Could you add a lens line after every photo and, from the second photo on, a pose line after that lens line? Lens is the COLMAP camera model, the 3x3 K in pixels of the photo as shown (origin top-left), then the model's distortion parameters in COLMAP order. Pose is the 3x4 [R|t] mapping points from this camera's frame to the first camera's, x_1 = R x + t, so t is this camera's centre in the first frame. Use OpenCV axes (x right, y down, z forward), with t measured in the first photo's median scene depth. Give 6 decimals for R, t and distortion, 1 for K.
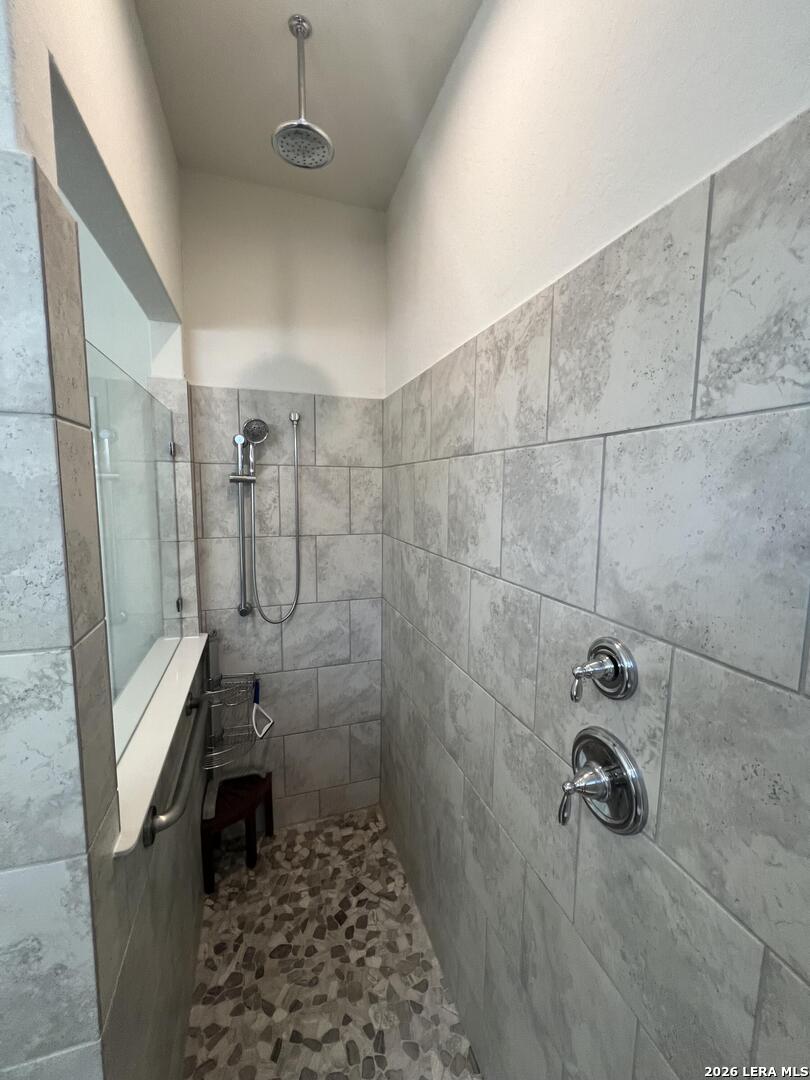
lens RADIAL K [[430.0, 0, 404.8], [0, 430.0, 536.8], [0, 0, 1]] dist [-0.002267, 0.000410]
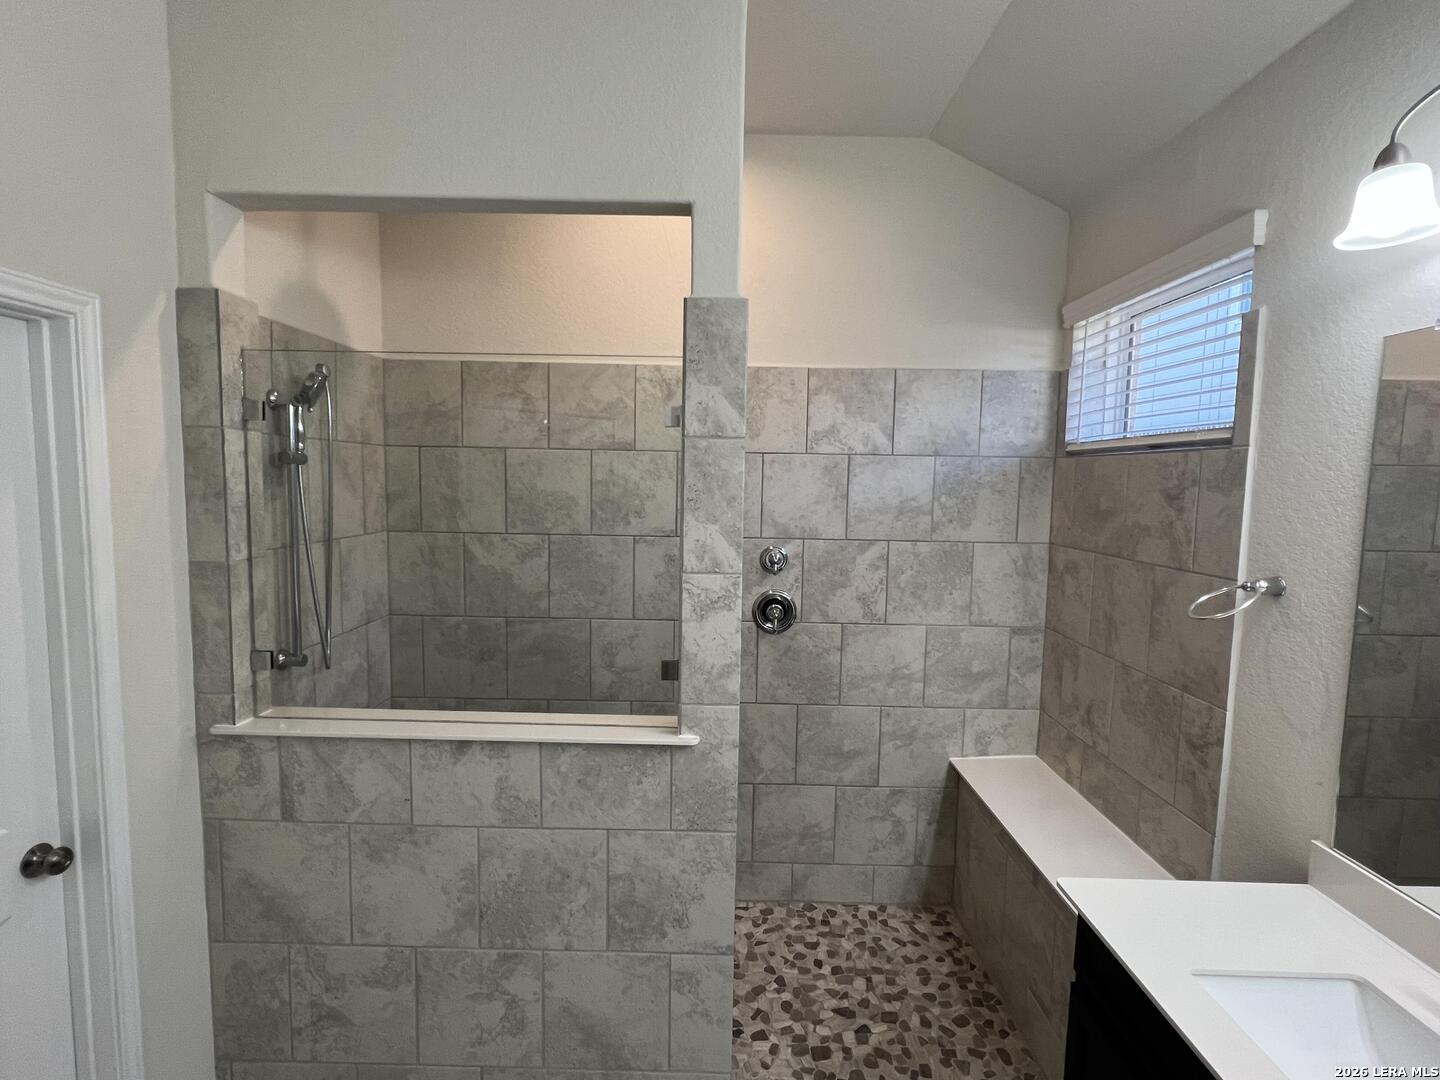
lens RADIAL K [[680.9, 0, 717.2], [0, 680.9, 536.0], [0, 0, 1]] dist [0.003163, 0.000065]
pose [[0.328329, -0.085679, 0.940670, -1.937307], [0.091035, 0.994112, 0.058772, -0.030155], [-0.940166, 0.066337, 0.334196, 0.070898]]
